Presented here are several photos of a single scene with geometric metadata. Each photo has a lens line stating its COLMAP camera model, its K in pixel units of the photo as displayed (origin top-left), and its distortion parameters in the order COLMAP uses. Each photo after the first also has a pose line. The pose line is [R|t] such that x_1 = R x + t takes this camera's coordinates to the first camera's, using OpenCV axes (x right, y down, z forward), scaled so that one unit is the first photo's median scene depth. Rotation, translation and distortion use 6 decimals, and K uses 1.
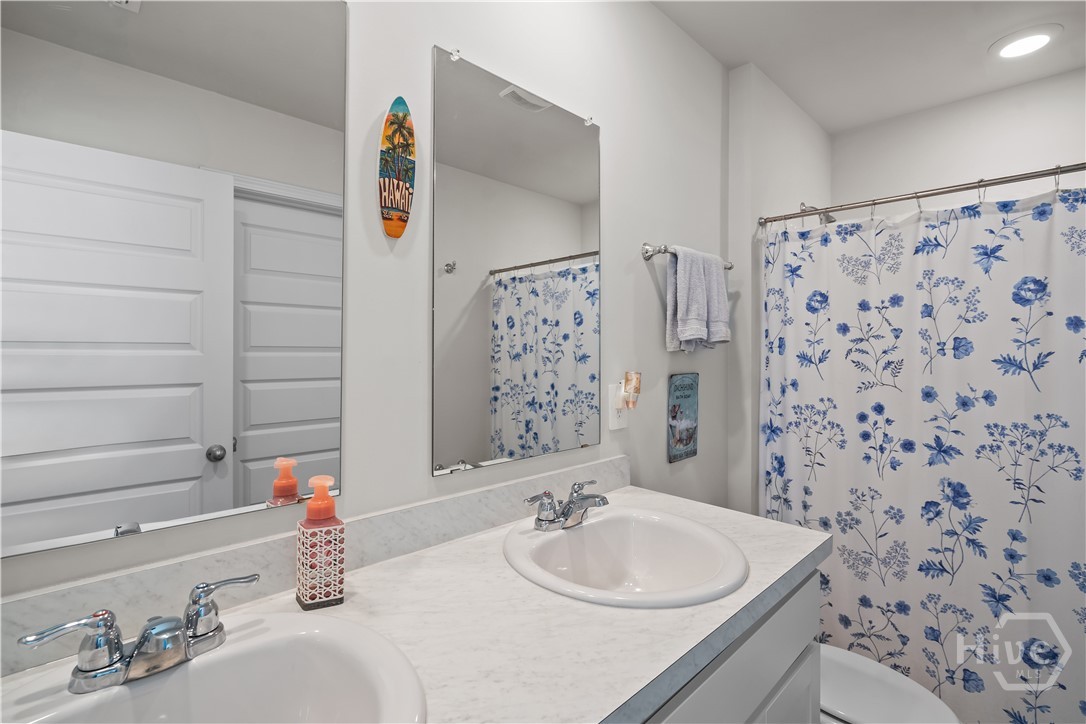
lens RADIAL K [[491.0, 0, 537.2], [0, 491.0, 347.1], [0, 0, 1]] dist [-0.000344, -0.000035]
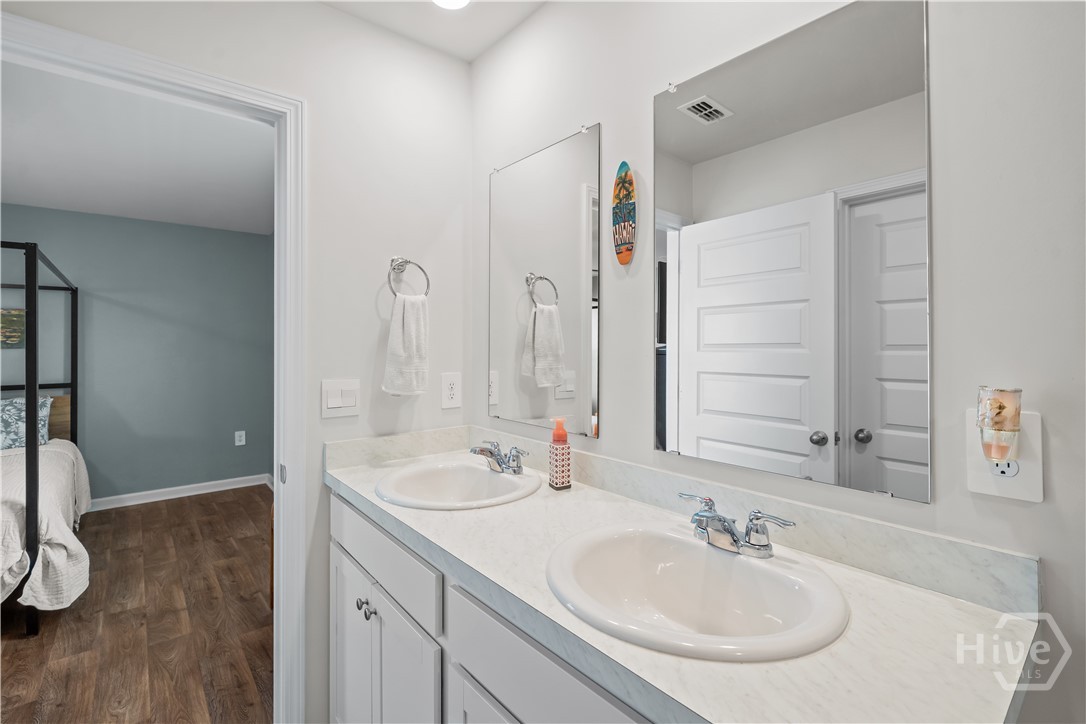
lens RADIAL K [[491.0, 0, 537.2], [0, 491.0, 347.1], [0, 0, 1]] dist [-0.000344, -0.000035]
pose [[-0.062533, -0.006437, -0.998022, 1.084053], [0.002888, 0.999974, -0.006631, 0.016822], [0.998039, -0.003297, -0.062513, 0.829876]]
